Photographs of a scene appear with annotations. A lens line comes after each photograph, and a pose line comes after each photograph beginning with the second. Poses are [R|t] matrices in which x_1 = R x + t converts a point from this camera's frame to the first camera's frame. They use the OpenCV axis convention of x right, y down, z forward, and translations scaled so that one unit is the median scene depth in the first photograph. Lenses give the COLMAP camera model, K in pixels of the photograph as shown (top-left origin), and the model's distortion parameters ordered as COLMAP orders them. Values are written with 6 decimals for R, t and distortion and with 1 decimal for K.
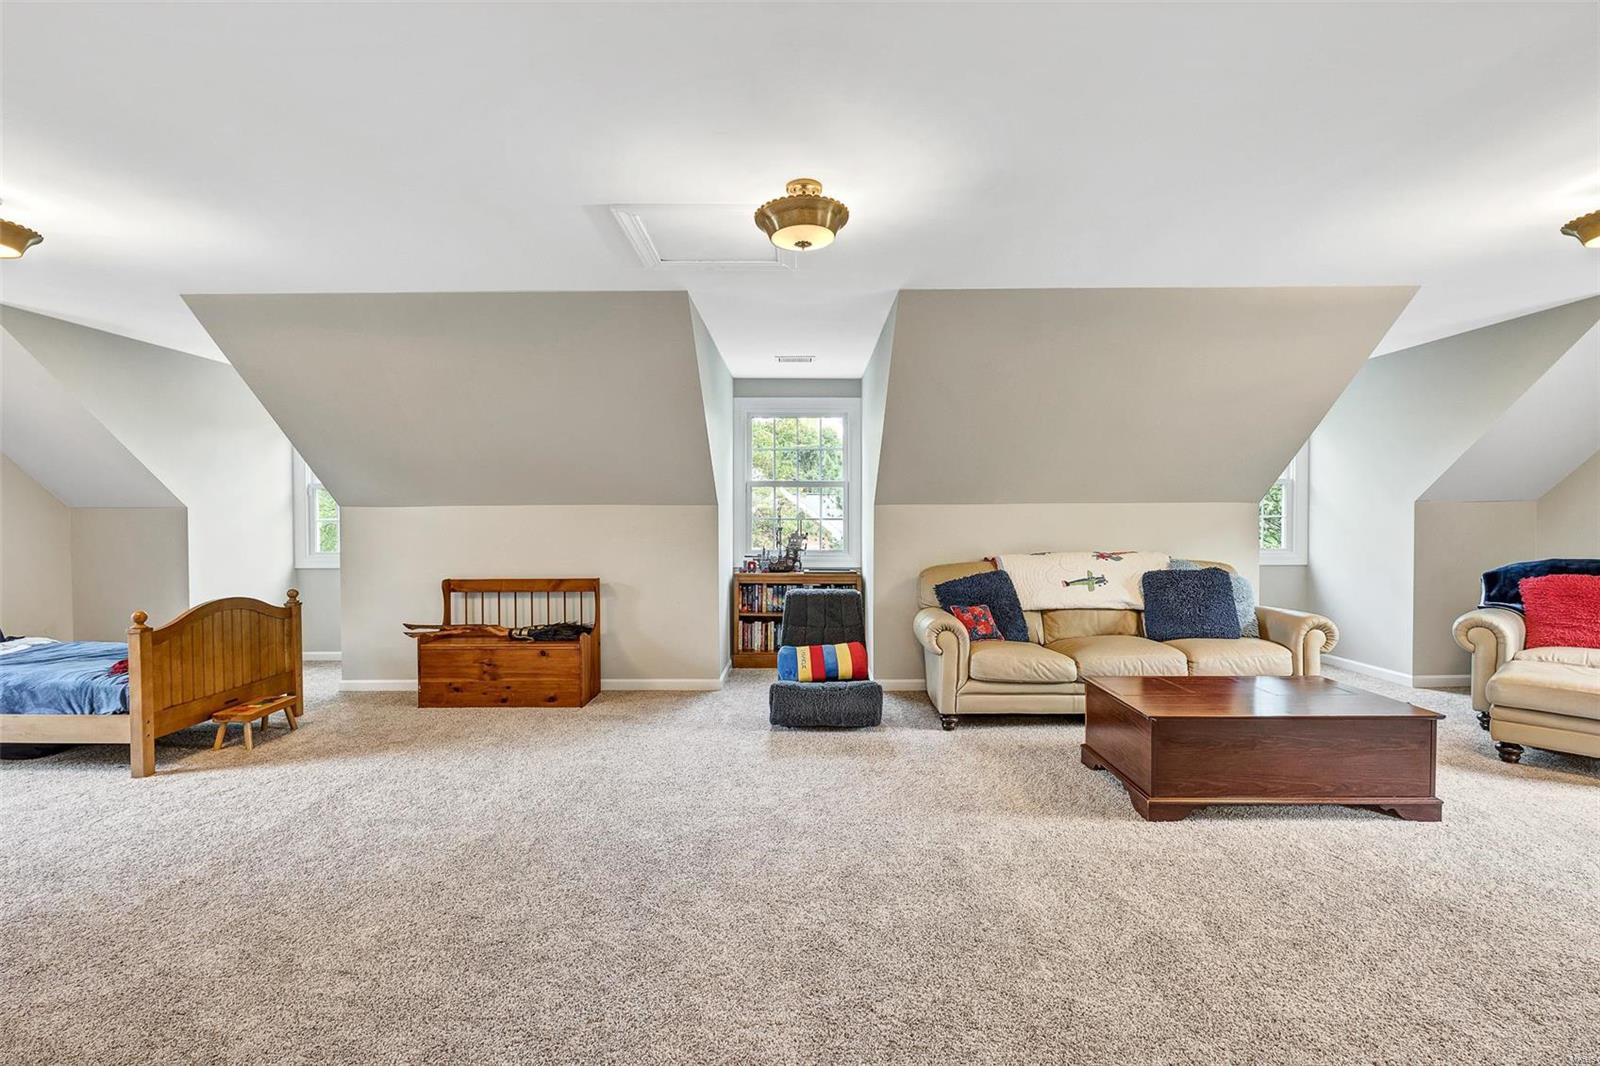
lens RADIAL K [[716.7, 0, 794.9], [0, 716.7, 531.7], [0, 0, 1]] dist [-0.006759, 0.000302]
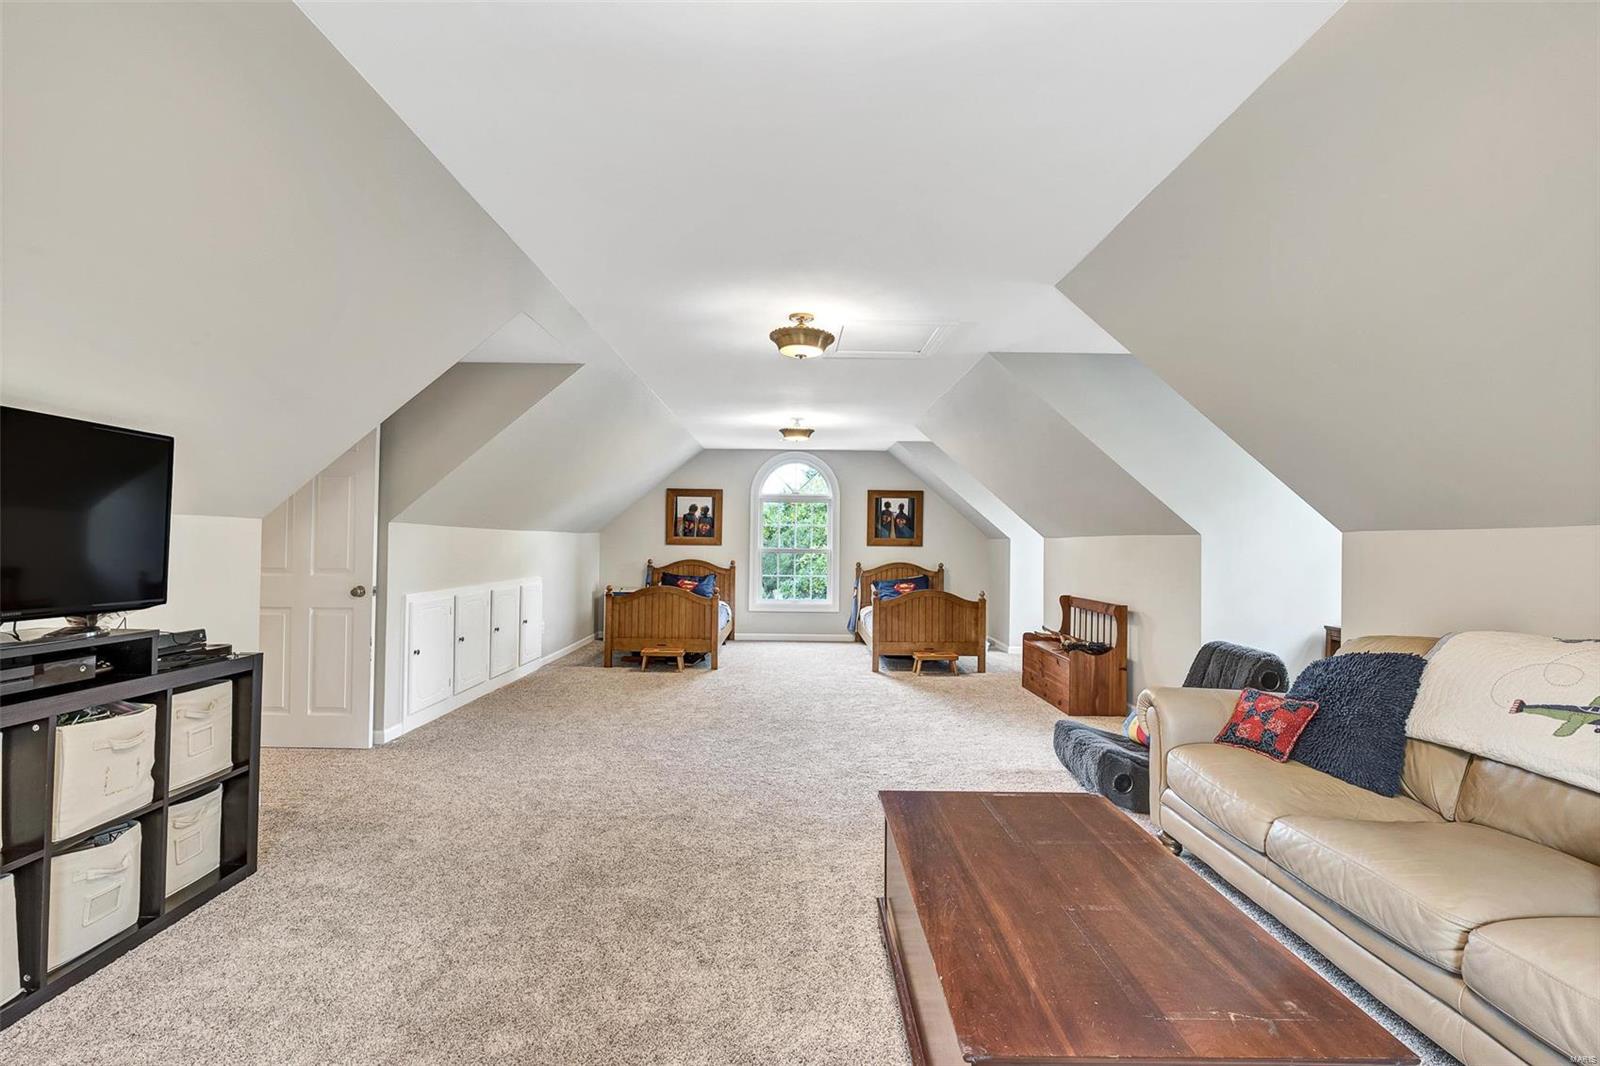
lens RADIAL K [[716.7, 0, 794.9], [0, 716.7, 531.7], [0, 0, 1]] dist [-0.006759, 0.000302]
pose [[-0.003038, -0.013519, -0.999904, 0.815747], [-0.027544, 0.999530, -0.013430, -0.015208], [0.999616, 0.027501, -0.003409, 0.557856]]
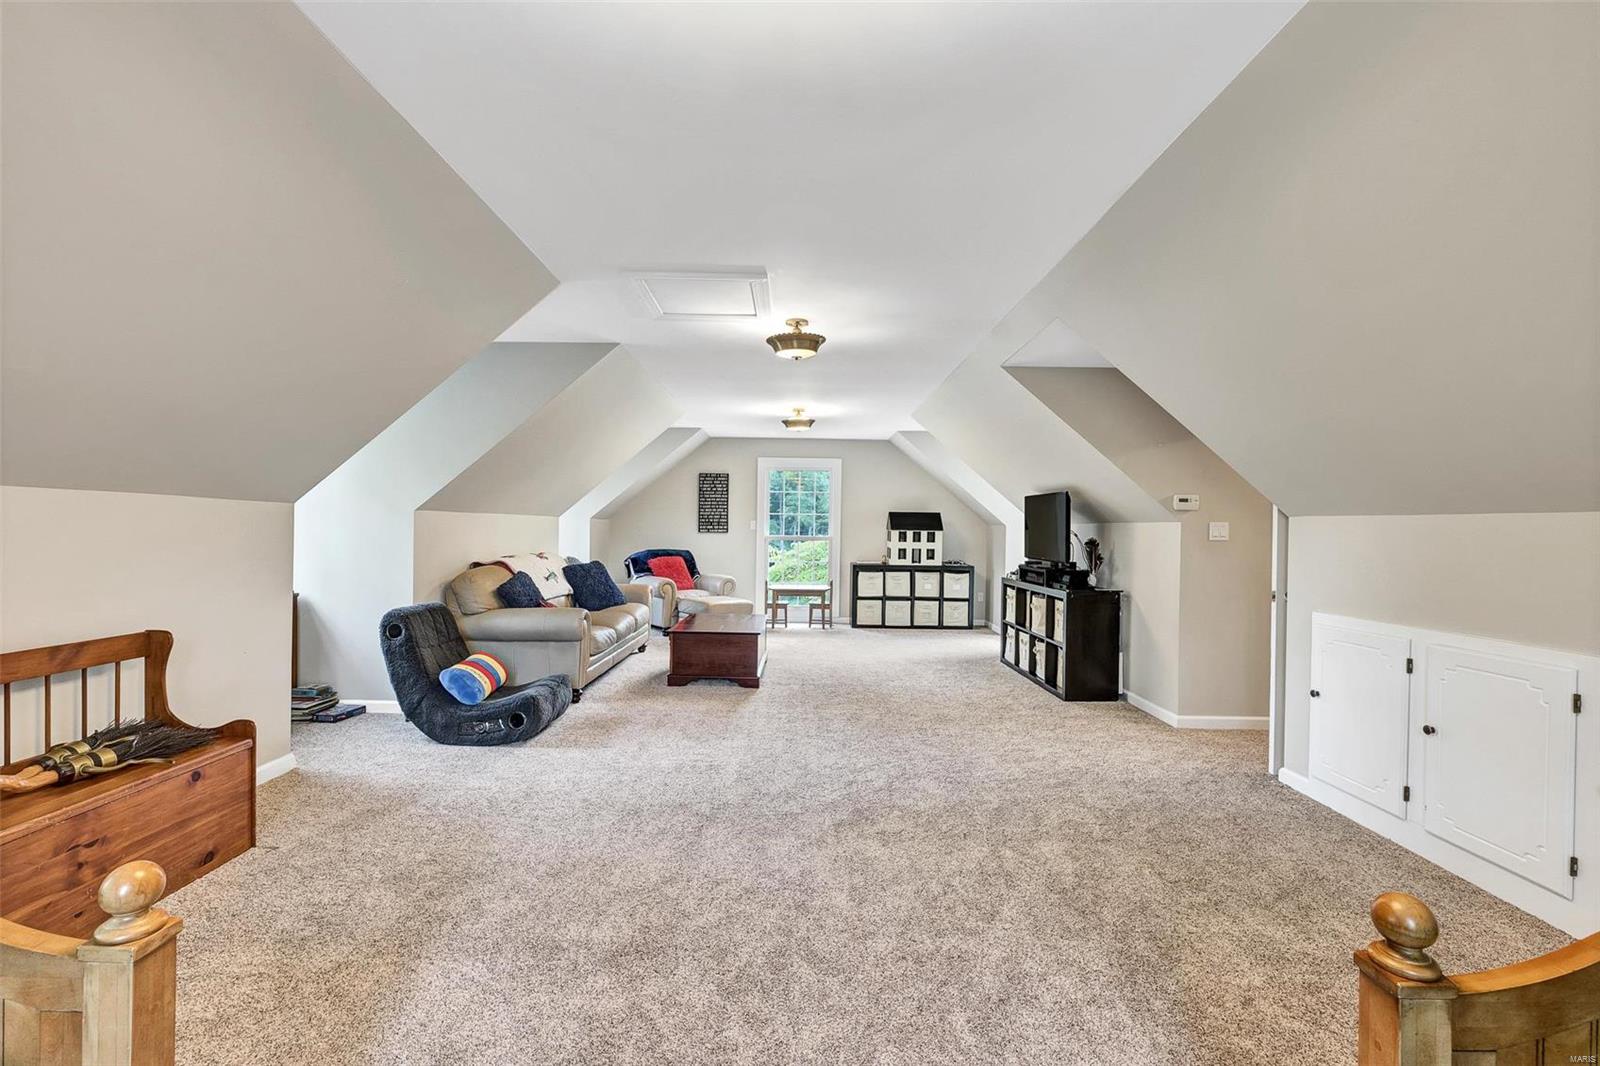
lens RADIAL K [[716.7, 0, 794.9], [0, 716.7, 531.7], [0, 0, 1]] dist [-0.006759, 0.000302]
pose [[-0.017331, 0.001481, 0.999849, -0.889541], [0.002917, 0.999995, -0.001431, -0.007316], [-0.999846, 0.002892, -0.017336, 0.574821]]
